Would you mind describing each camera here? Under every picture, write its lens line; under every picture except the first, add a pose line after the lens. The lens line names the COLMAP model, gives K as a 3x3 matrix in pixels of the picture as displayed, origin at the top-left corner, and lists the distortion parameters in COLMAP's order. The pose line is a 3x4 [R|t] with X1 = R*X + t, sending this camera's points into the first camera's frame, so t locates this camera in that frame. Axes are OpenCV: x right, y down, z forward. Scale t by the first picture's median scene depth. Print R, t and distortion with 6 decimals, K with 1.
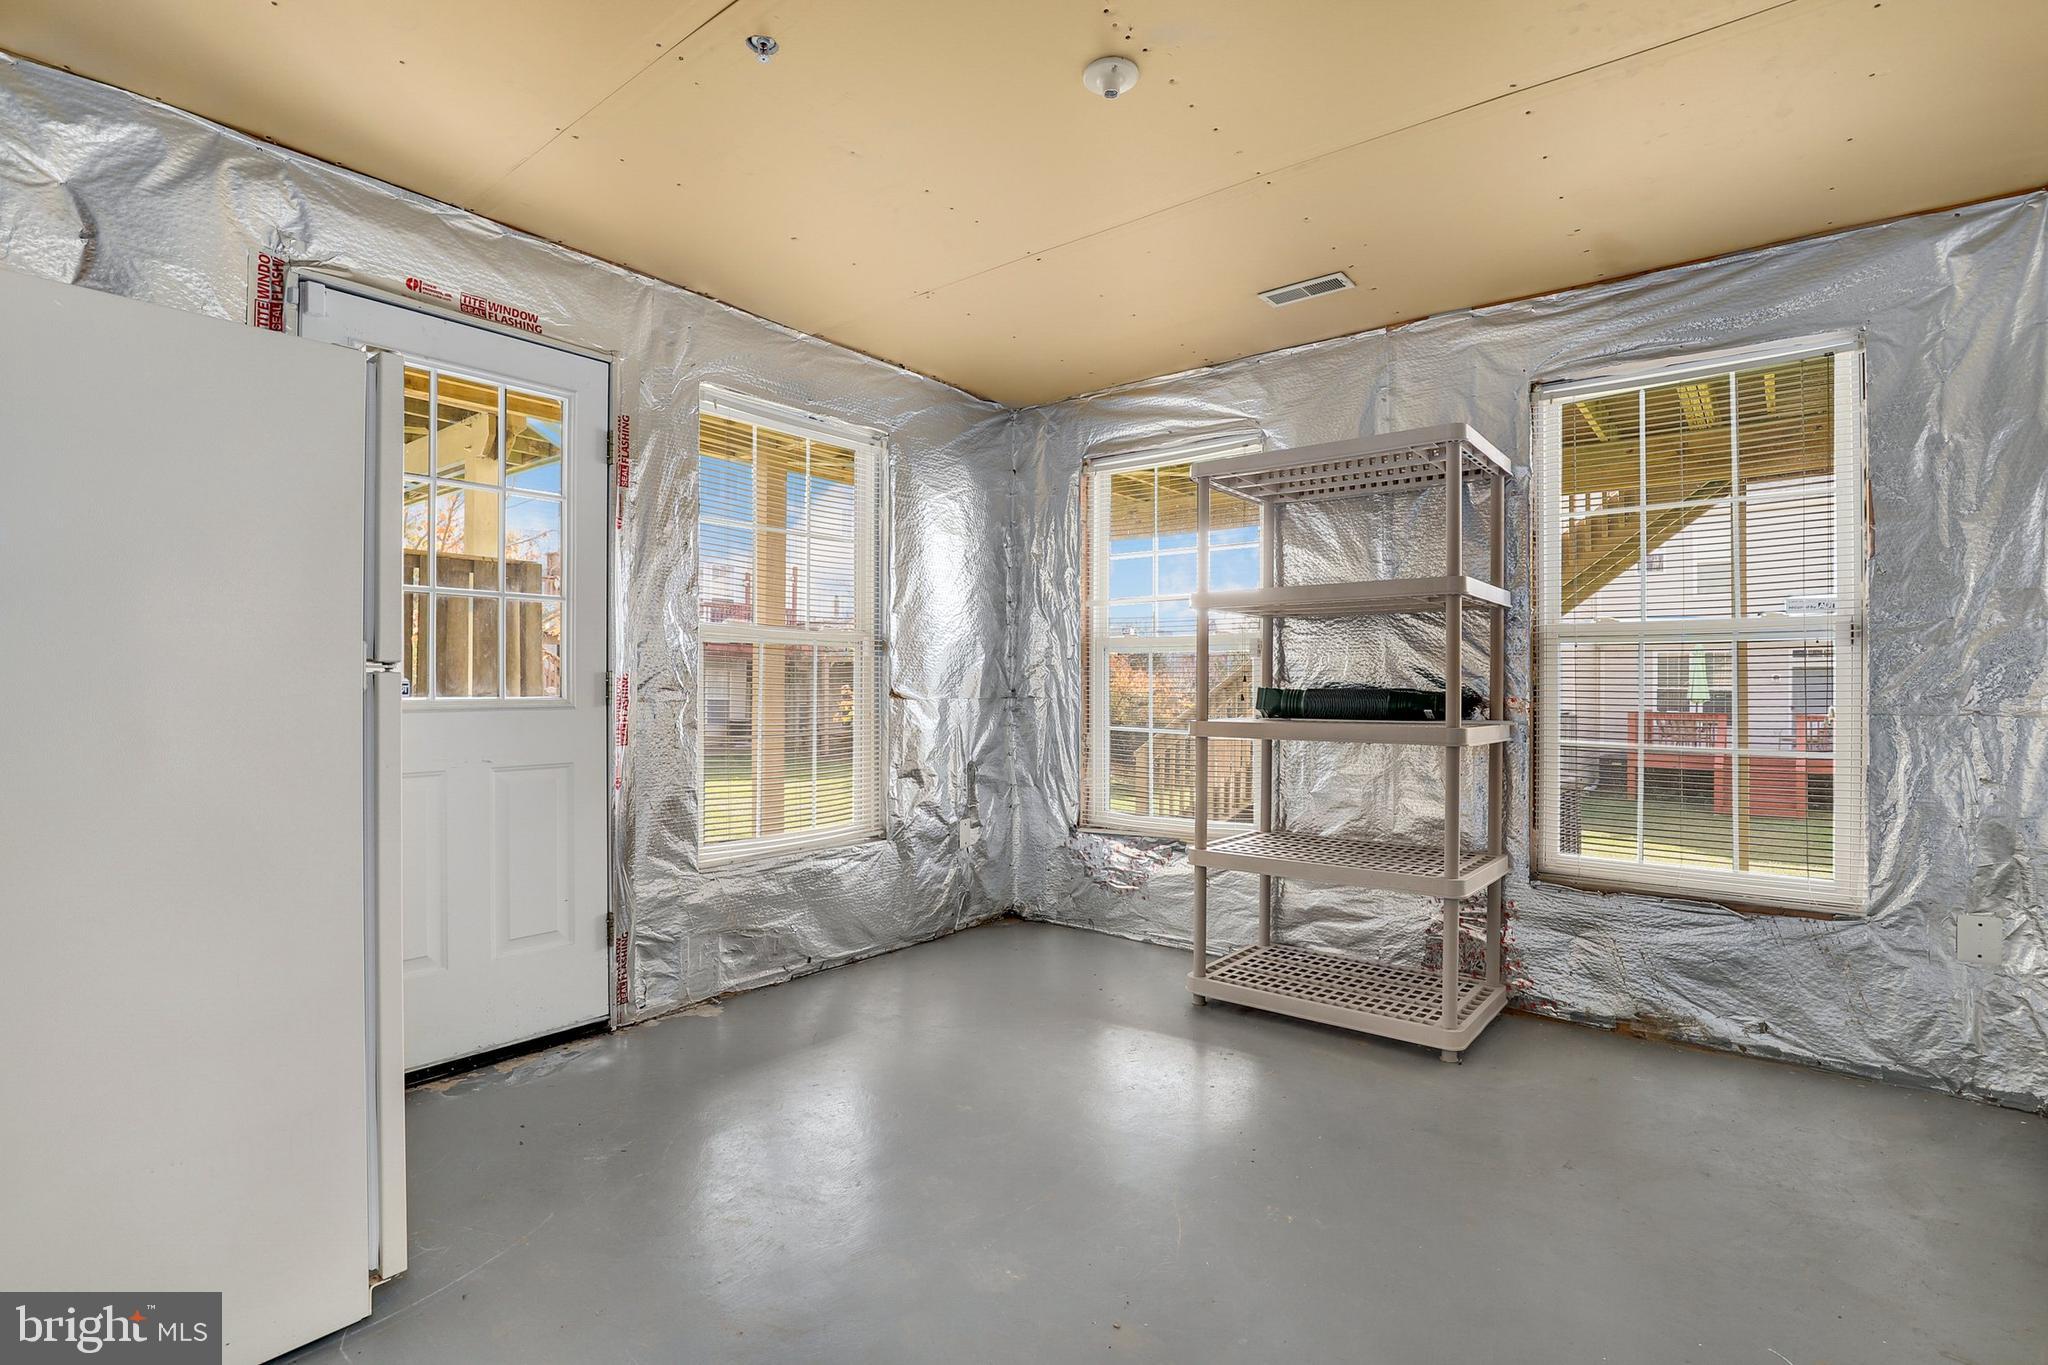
lens RADIAL K [[954.7, 0, 1030.5], [0, 954.7, 679.2], [0, 0, 1]] dist [-0.025133, 0.002501]
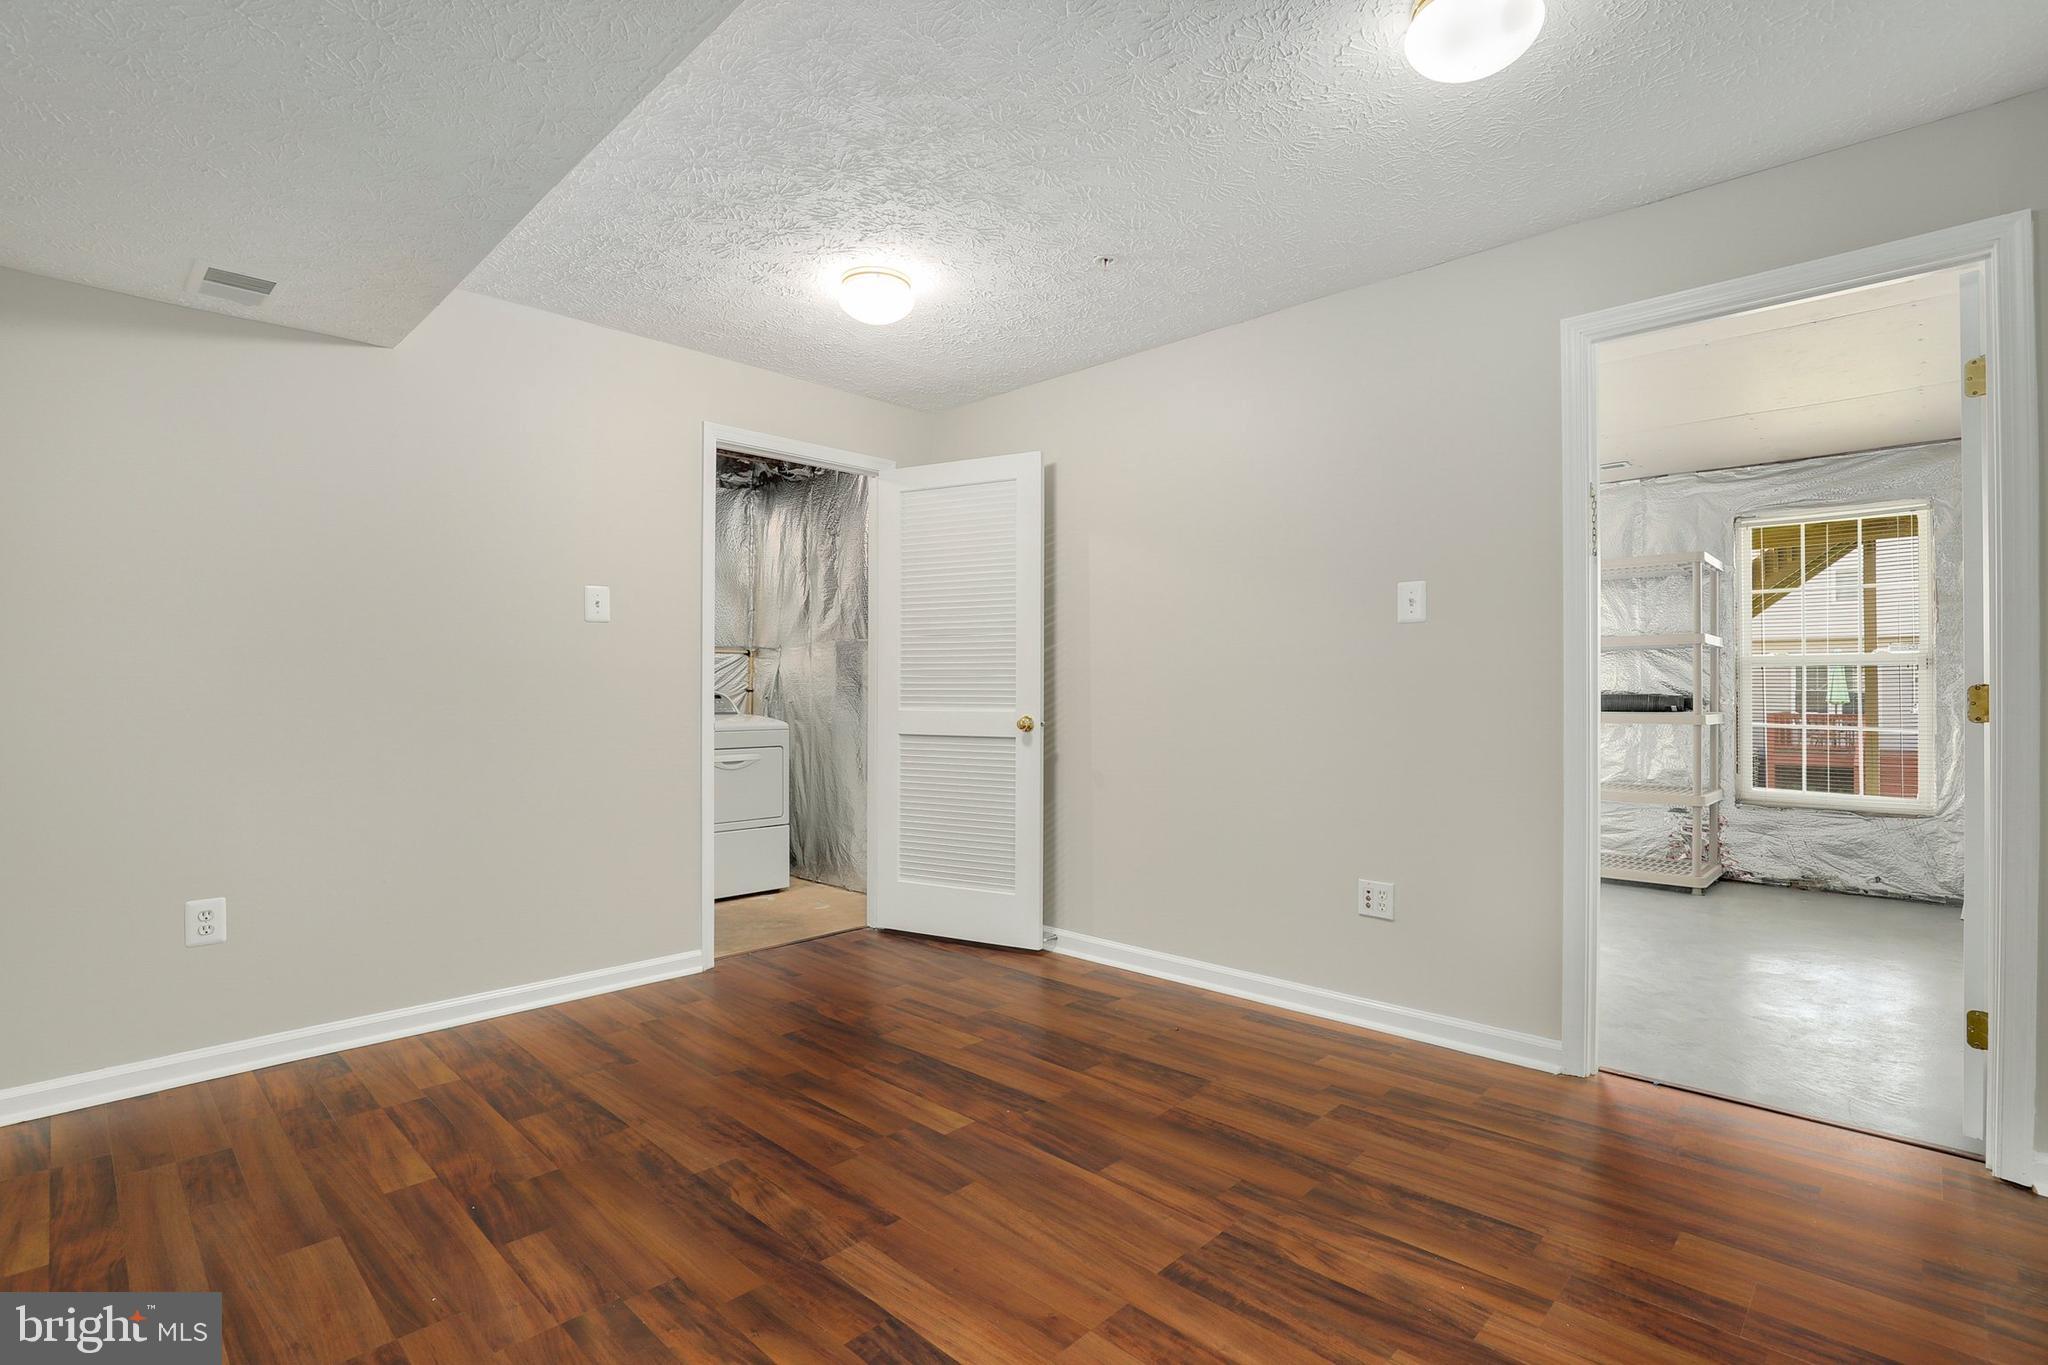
lens RADIAL K [[954.7, 0, 1029.2], [0, 954.7, 684.7], [0, 0, 1]] dist [-0.025133, 0.002501]
pose [[0.995485, -0.004607, -0.094807, -0.628152], [0.004360, 0.999987, -0.002810, -0.007076], [0.094819, 0.002384, 0.995492, -0.885981]]
